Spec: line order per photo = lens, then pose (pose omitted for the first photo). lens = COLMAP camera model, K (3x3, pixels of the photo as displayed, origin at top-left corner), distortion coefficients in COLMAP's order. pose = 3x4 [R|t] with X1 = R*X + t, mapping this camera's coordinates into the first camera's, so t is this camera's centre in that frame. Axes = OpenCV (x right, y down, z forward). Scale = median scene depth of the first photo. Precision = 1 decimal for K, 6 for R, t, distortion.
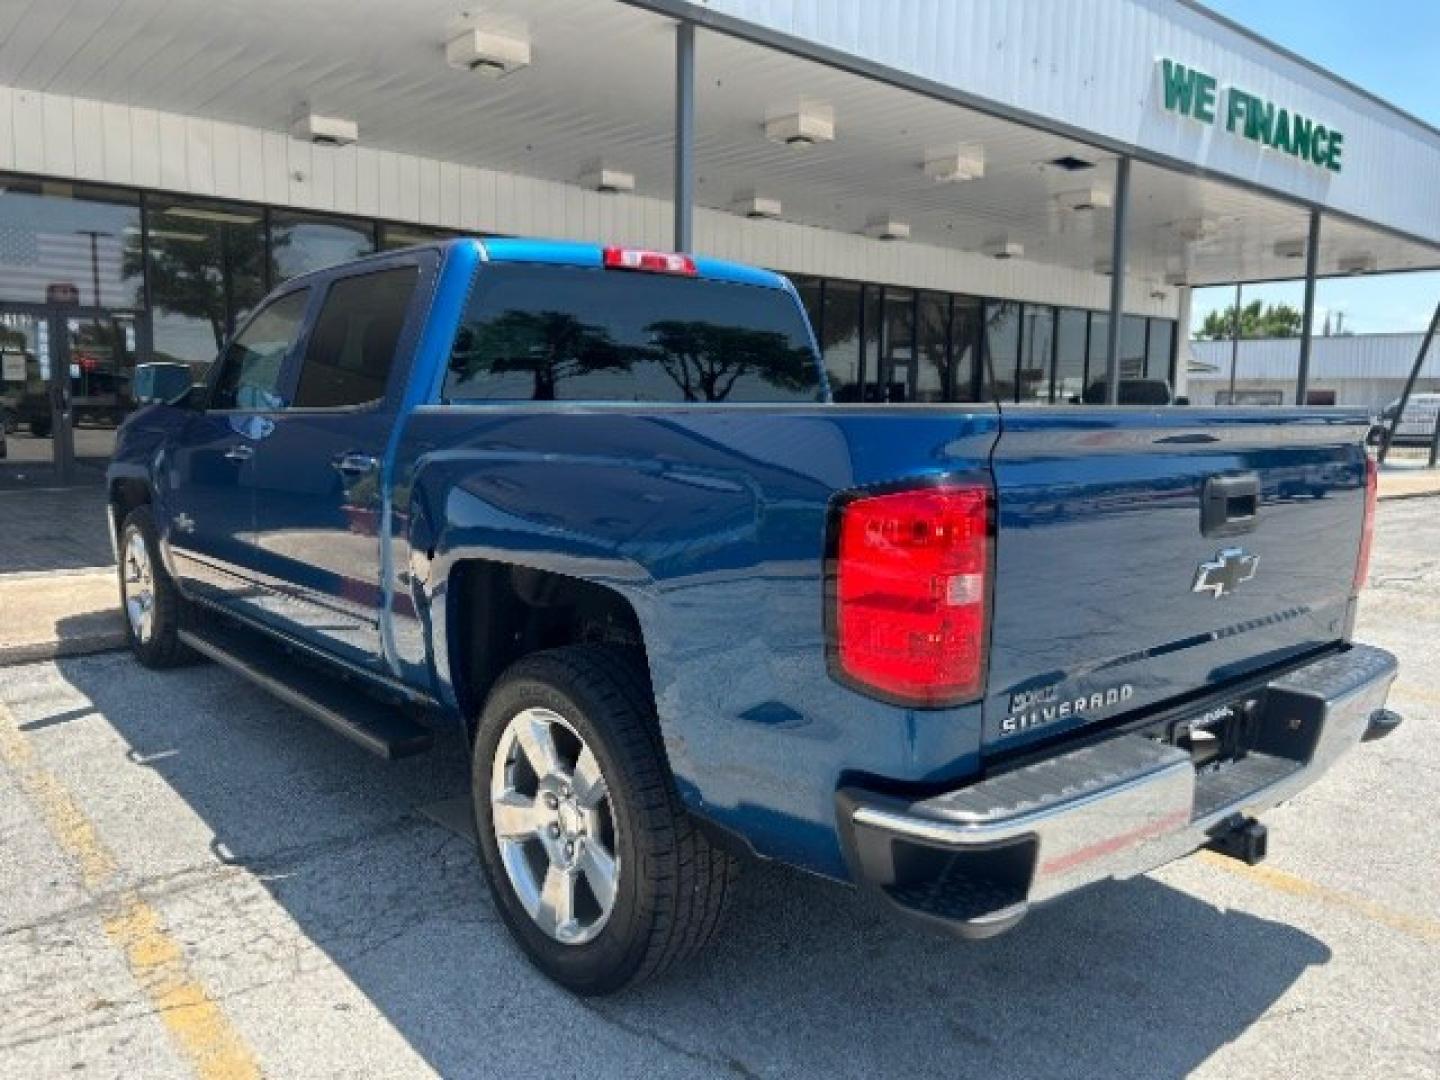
lens RADIAL K [[1098.0, 0, 708.8], [0, 1098.0, 533.4], [0, 0, 1]] dist [0.032385, -0.035838]
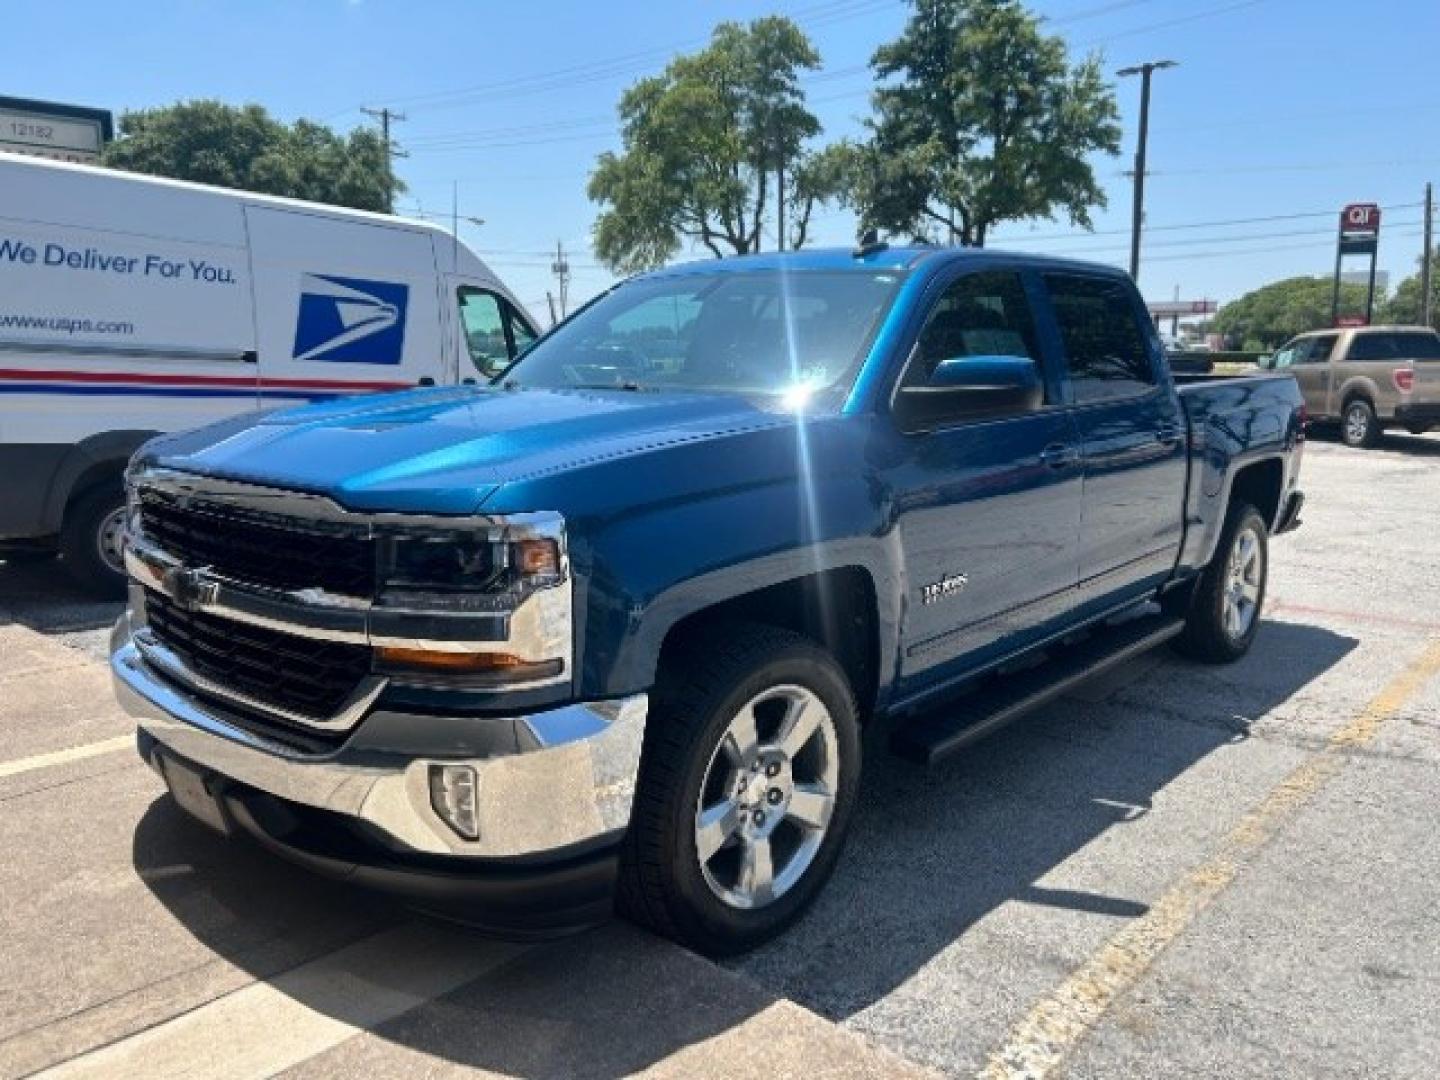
lens RADIAL K [[1098.0, 0, 710.8], [0, 1098.0, 542.6], [0, 0, 1]] dist [0.032385, -0.035838]
pose [[-0.133750, -0.179604, 0.974604, -1.178488], [0.117580, 0.973618, 0.195559, -0.197784], [-0.984015, 0.140750, -0.109103, 1.280032]]
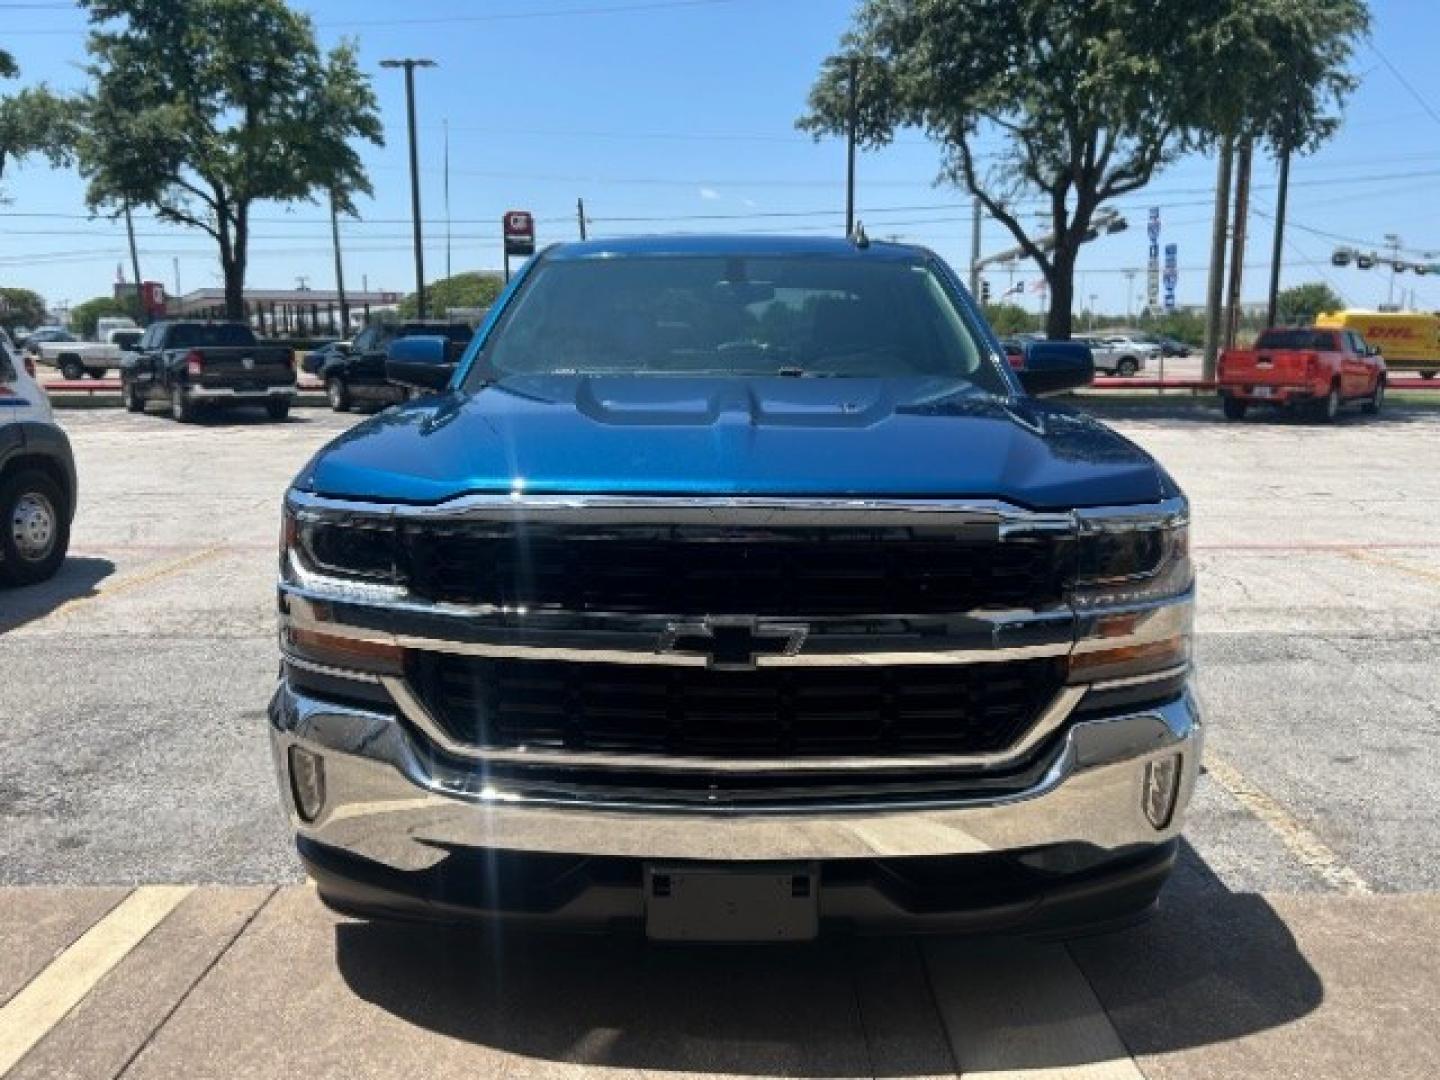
lens RADIAL K [[1098.0, 0, 717.5], [0, 1098.0, 539.9], [0, 0, 1]] dist [0.032385, -0.035838]
pose [[-0.757978, -0.129190, 0.639359, -0.852022], [0.065867, 0.960020, 0.272070, -0.252852], [-0.648947, 0.248336, -0.719165, 1.800937]]
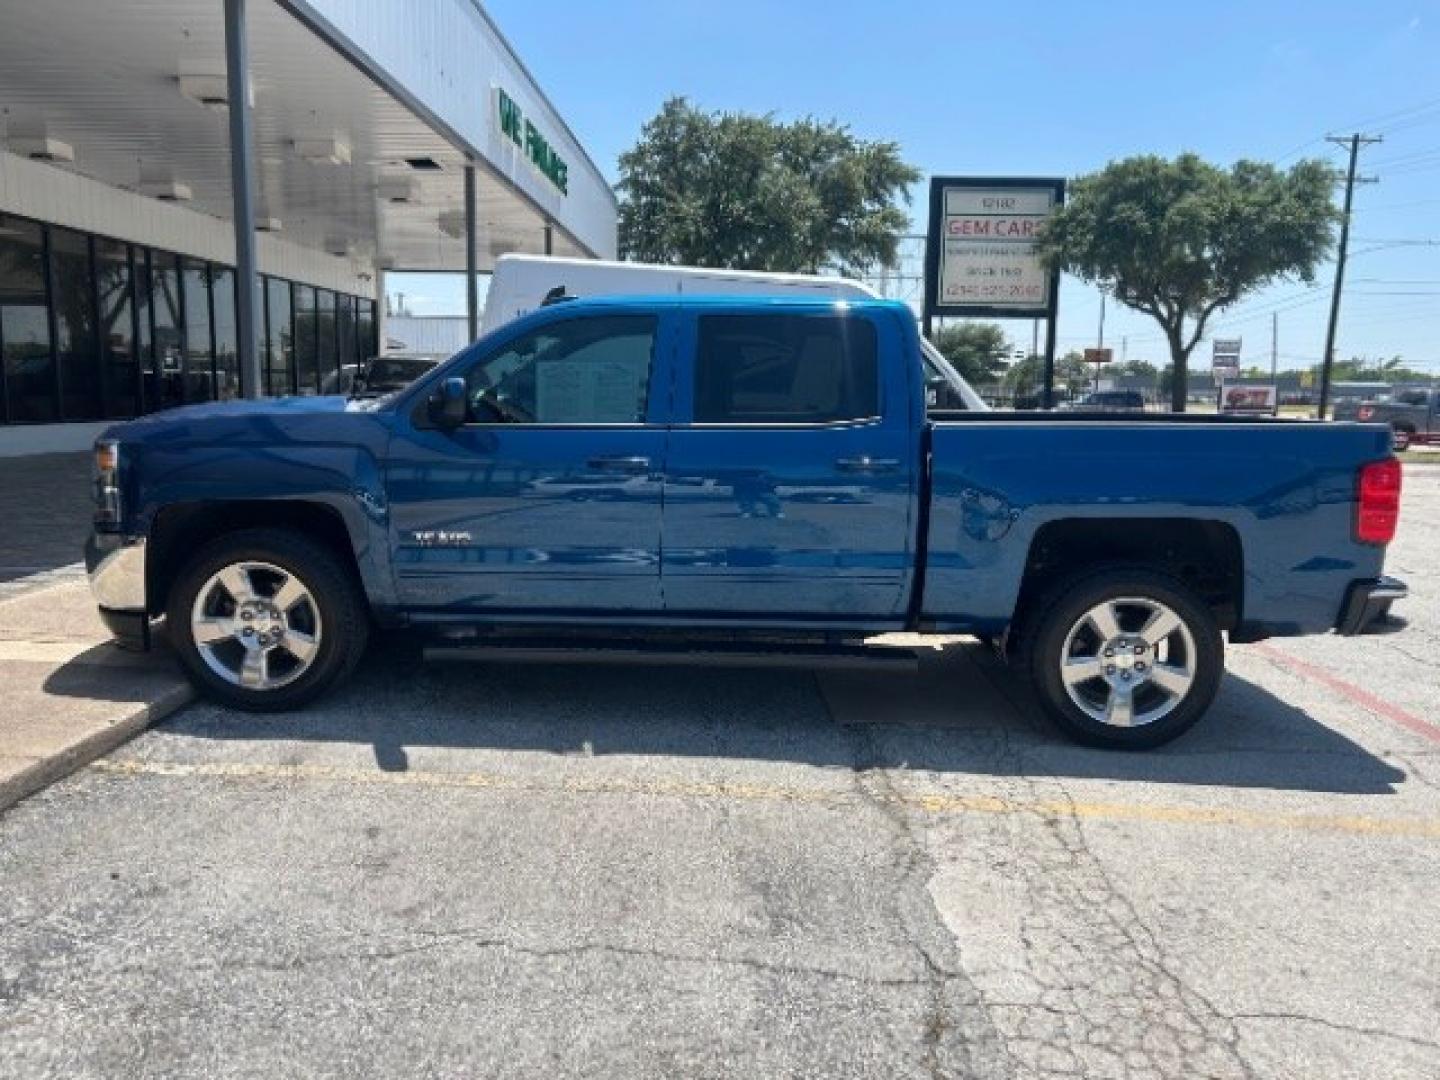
lens RADIAL K [[1098.0, 0, 713.5], [0, 1098.0, 544.8], [0, 0, 1]] dist [0.032385, -0.035838]
pose [[0.672331, -0.104407, 0.732850, -1.086769], [0.074773, 0.994519, 0.073088, -0.060157], [-0.736464, 0.005658, 0.676453, 0.167614]]
